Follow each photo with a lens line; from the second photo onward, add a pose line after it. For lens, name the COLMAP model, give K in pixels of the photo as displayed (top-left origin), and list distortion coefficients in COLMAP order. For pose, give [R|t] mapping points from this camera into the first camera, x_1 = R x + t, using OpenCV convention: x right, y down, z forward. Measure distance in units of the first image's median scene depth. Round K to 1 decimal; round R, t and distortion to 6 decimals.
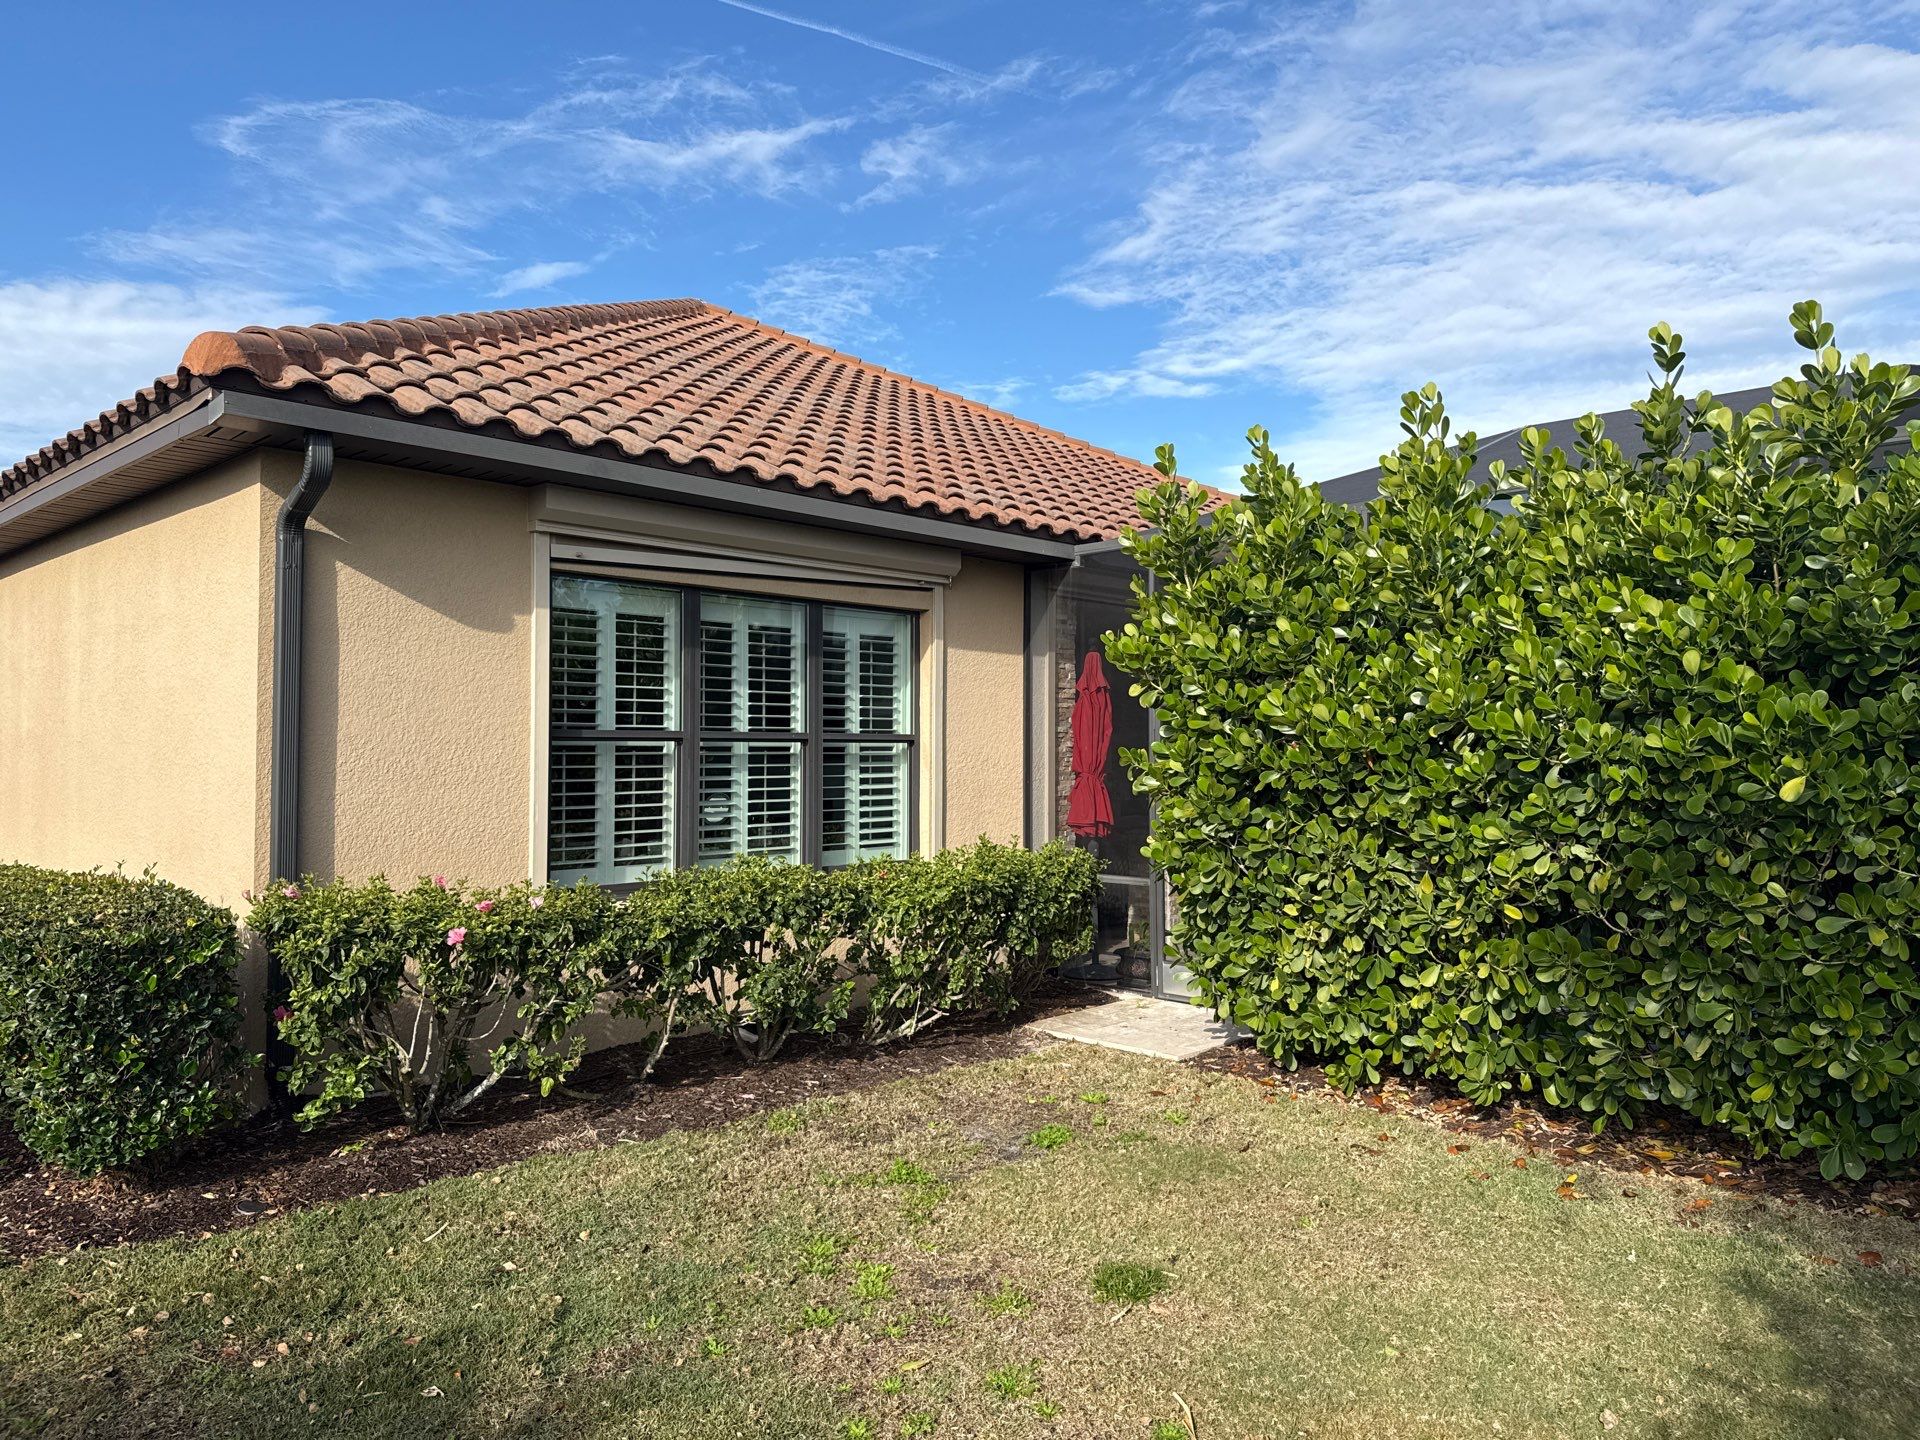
lens RADIAL K [[1396.9, 0, 973.9], [0, 1396.9, 708.3], [0, 0, 1]] dist [0.061528, -0.059719]
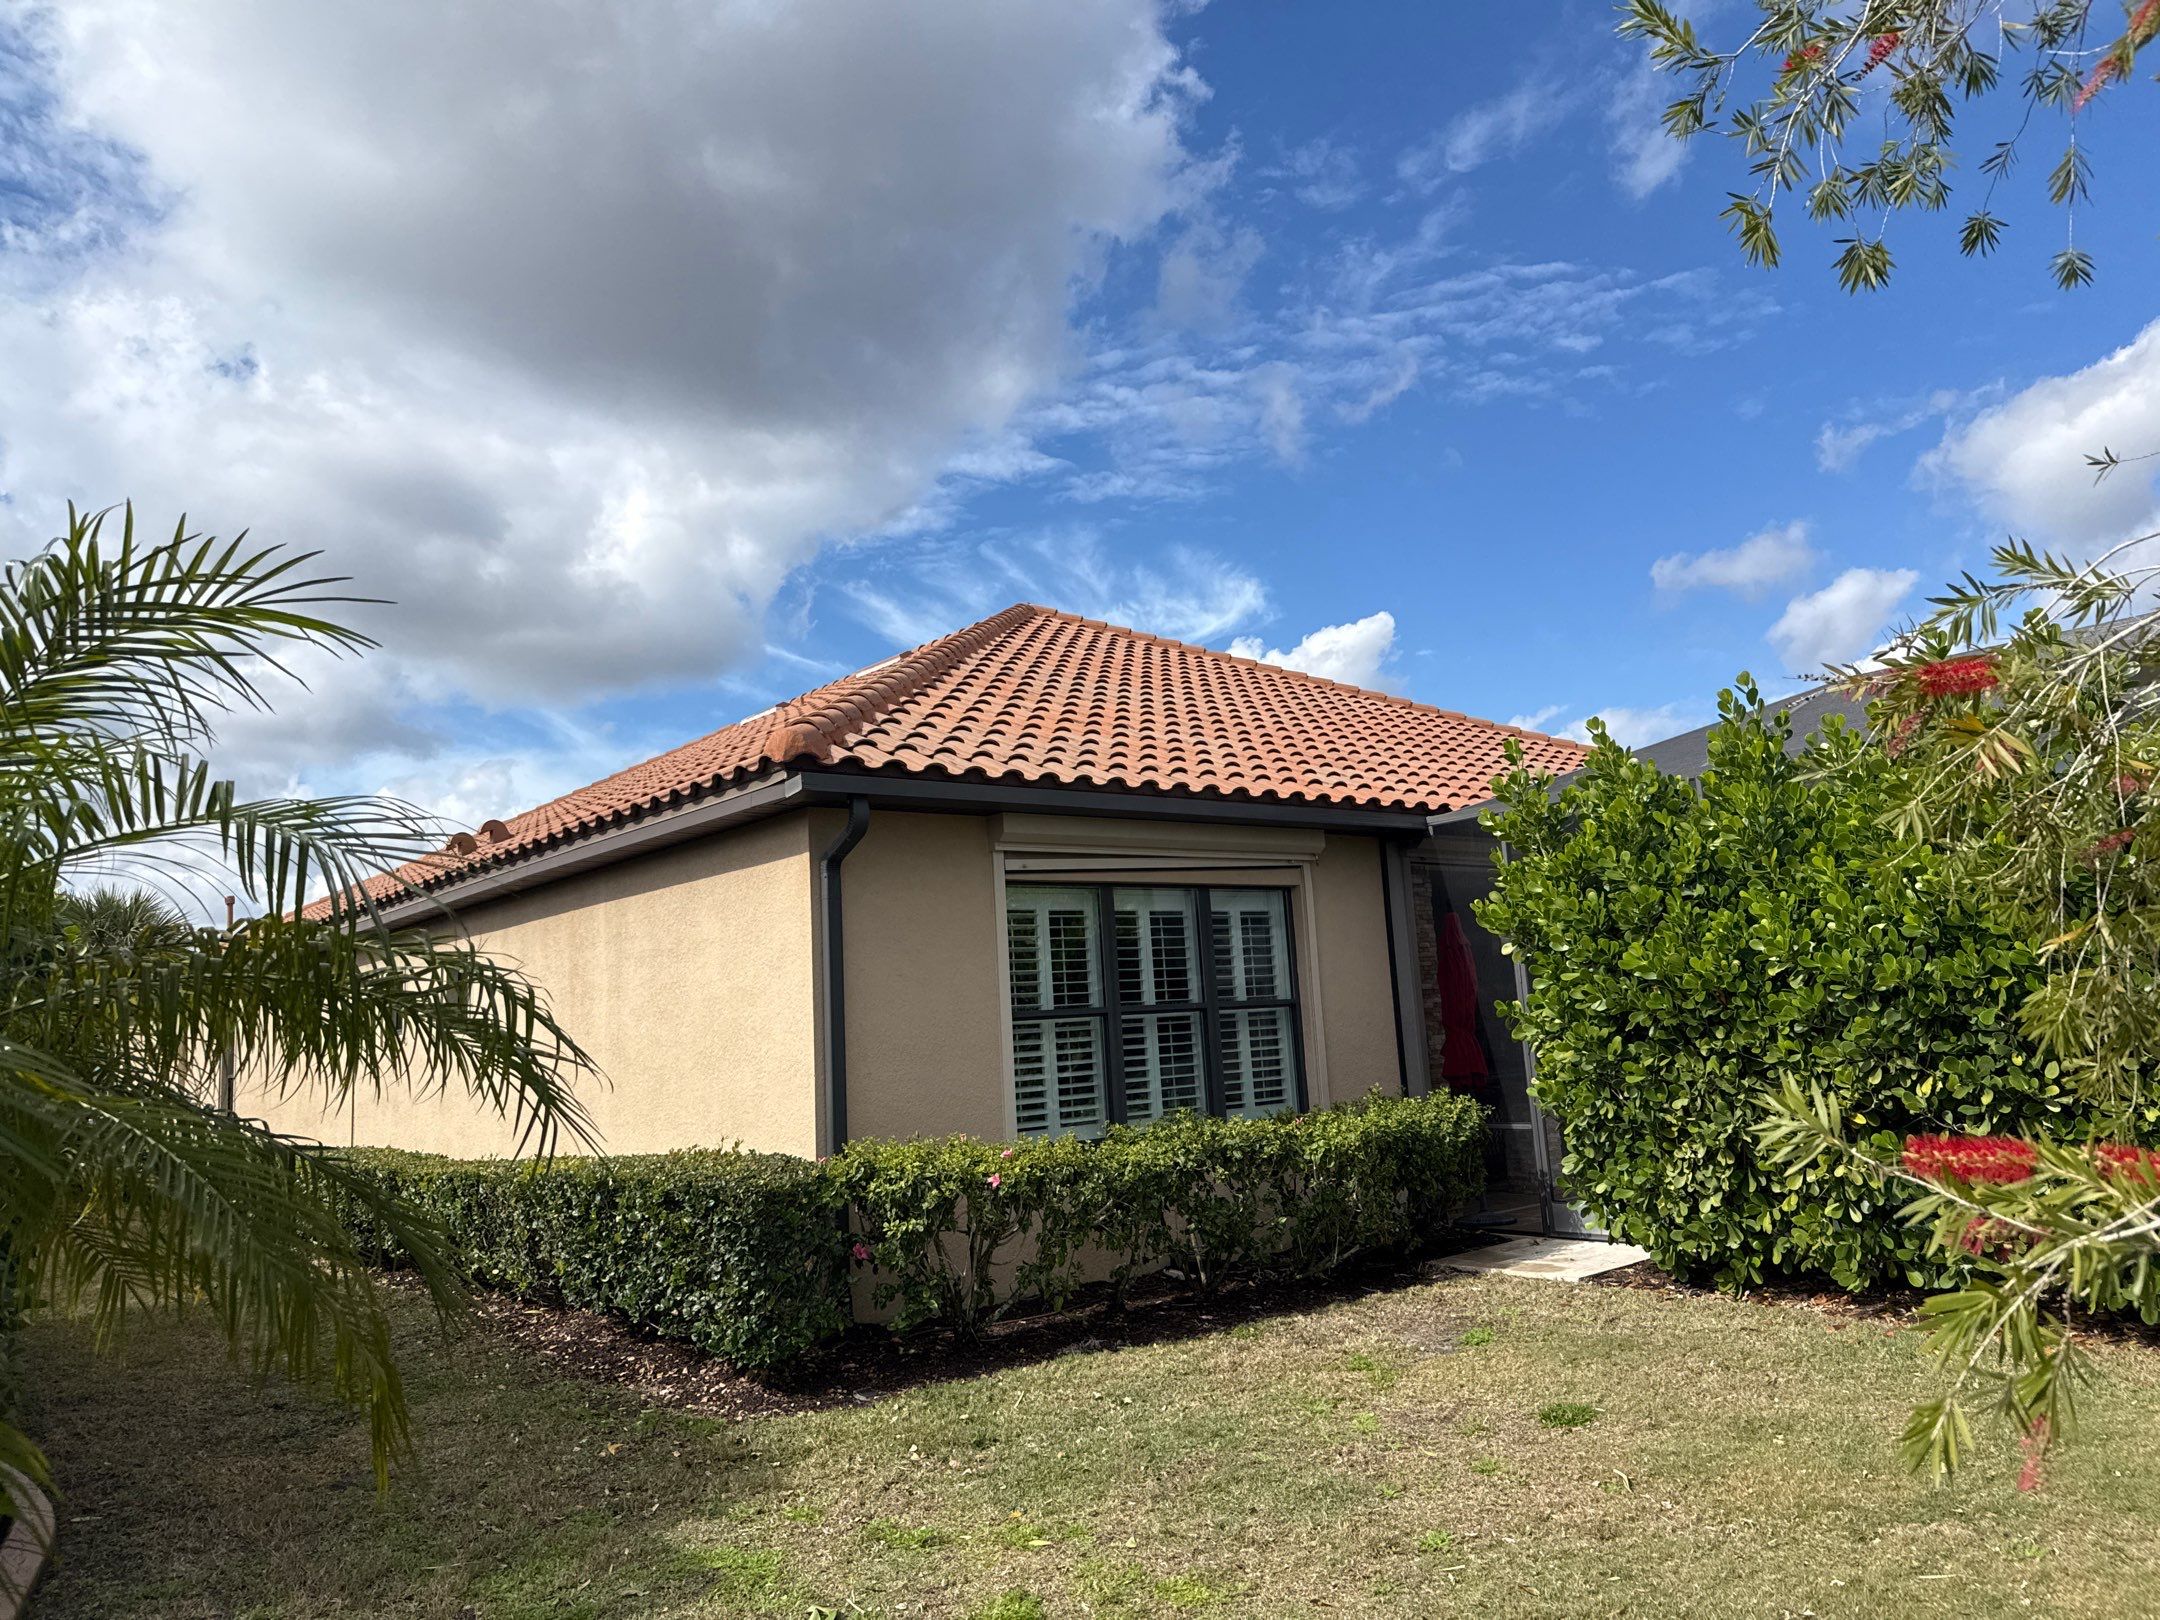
lens RADIAL K [[1571.5, 0, 1092.7], [0, 1571.5, 802.9], [0, 0, 1]] dist [0.061528, -0.059719]
pose [[0.991183, -0.075488, -0.108893, -0.083755], [0.063188, 0.991665, -0.112285, -0.009394], [0.116462, 0.104414, 0.987691, -0.386902]]
